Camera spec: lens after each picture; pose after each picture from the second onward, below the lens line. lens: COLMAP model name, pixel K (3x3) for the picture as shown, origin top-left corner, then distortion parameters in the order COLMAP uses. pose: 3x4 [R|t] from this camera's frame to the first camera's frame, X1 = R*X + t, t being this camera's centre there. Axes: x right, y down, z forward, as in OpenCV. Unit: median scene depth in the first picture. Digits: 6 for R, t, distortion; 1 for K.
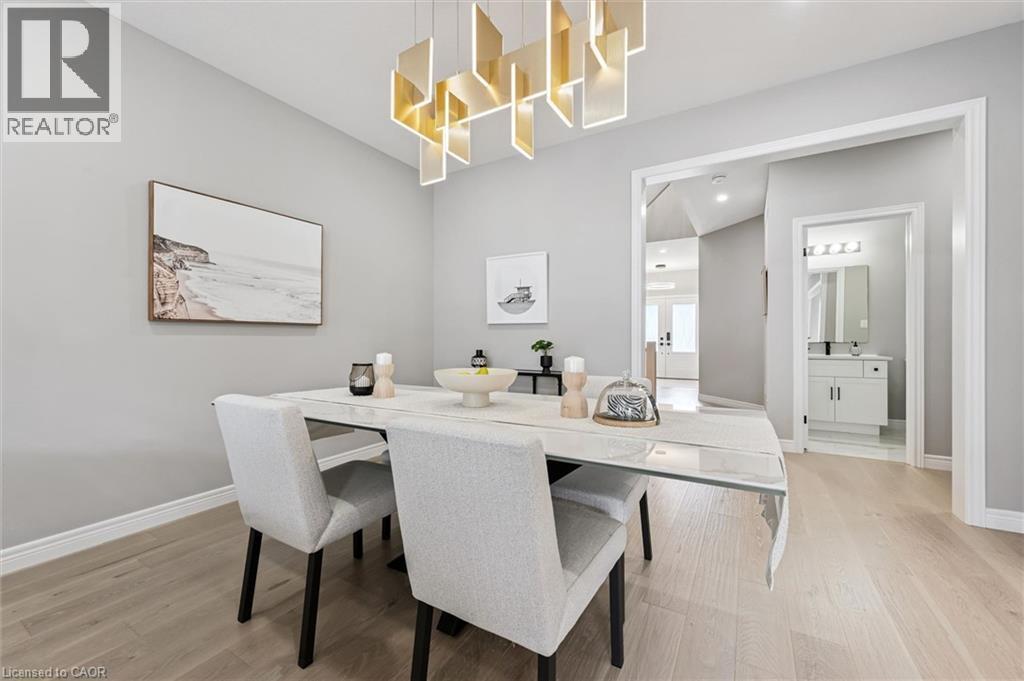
lens RADIAL K [[405.0, 0, 516.5], [0, 405.0, 338.2], [0, 0, 1]] dist [-0.000603, -0.000052]
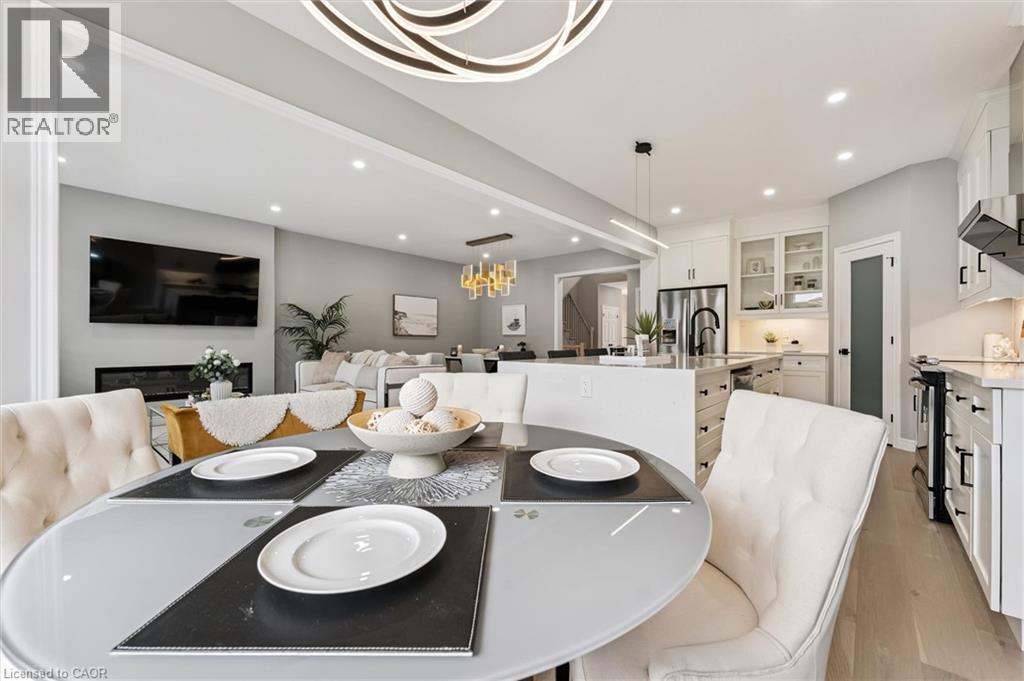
lens RADIAL K [[417.4, 0, 519.7], [0, 417.4, 341.8], [0, 0, 1]] dist [0.001838, -0.000064]
pose [[0.985789, 0.004225, -0.167936, 0.539453], [-0.004358, 0.999990, -0.000426, 0.006035], [0.167933, 0.001152, 0.985798, -1.685144]]
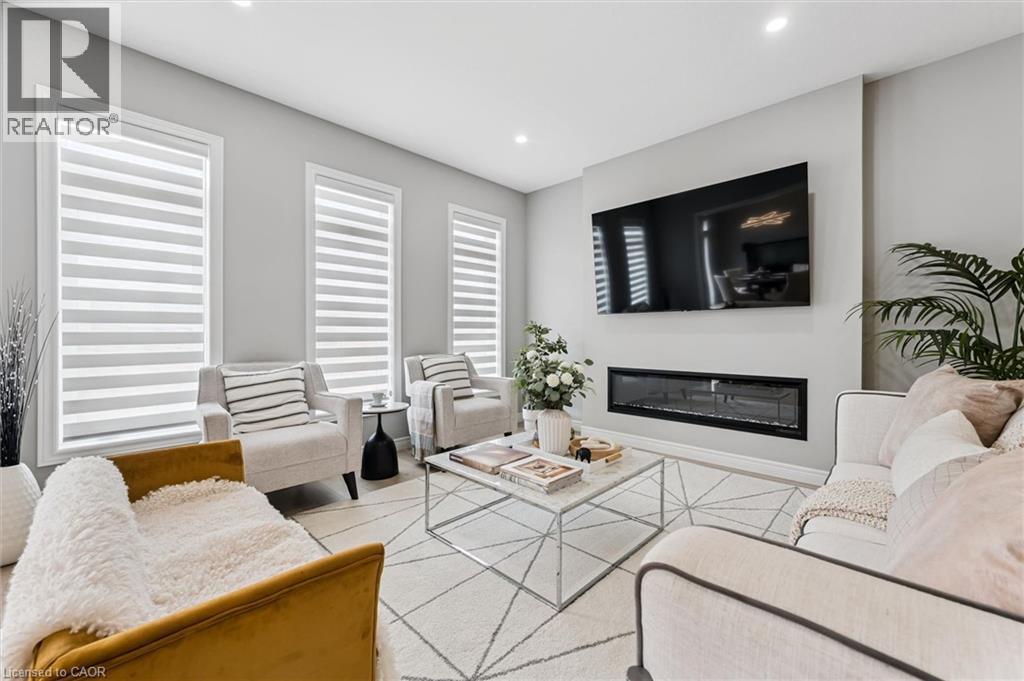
lens RADIAL K [[405.0, 0, 514.4], [0, 405.0, 335.1], [0, 0, 1]] dist [-0.000603, -0.000052]
pose [[-0.236418, 0.002917, -0.971647, 0.043204], [-0.000209, 0.999995, 0.003053, 0.004302], [0.971651, 0.000925, -0.236416, -0.406607]]
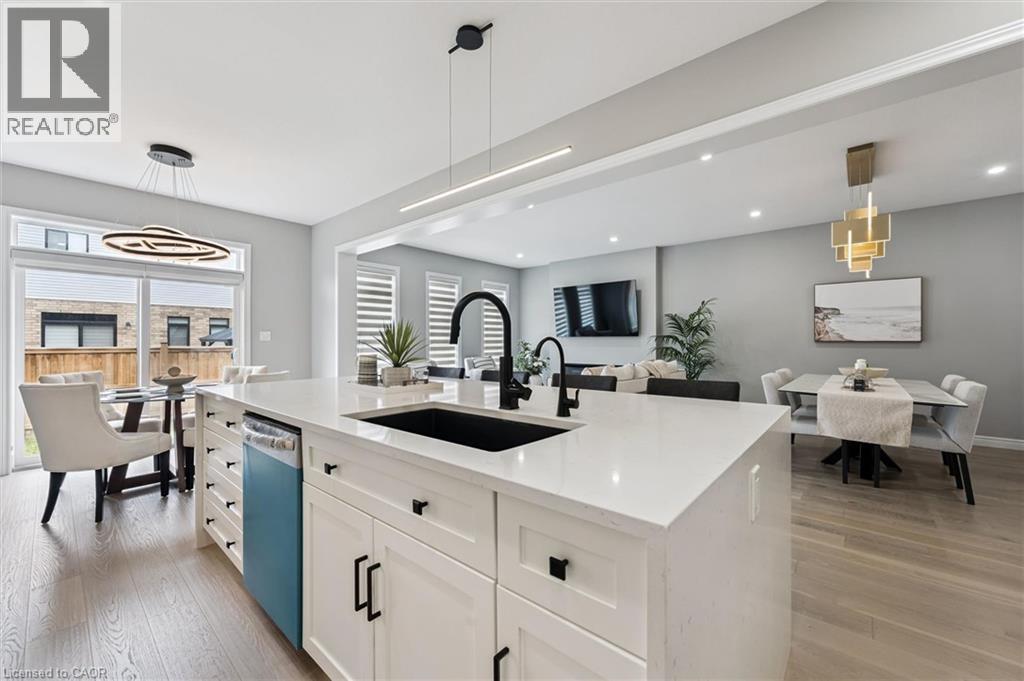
lens RADIAL K [[405.0, 0, 512.6], [0, 405.0, 339.7], [0, 0, 1]] dist [-0.000603, -0.000052]
pose [[-0.186904, -0.001865, -0.982376, 1.348662], [-0.001584, 0.999997, -0.001597, -0.036645], [0.982377, 0.001258, -0.186906, -0.243534]]
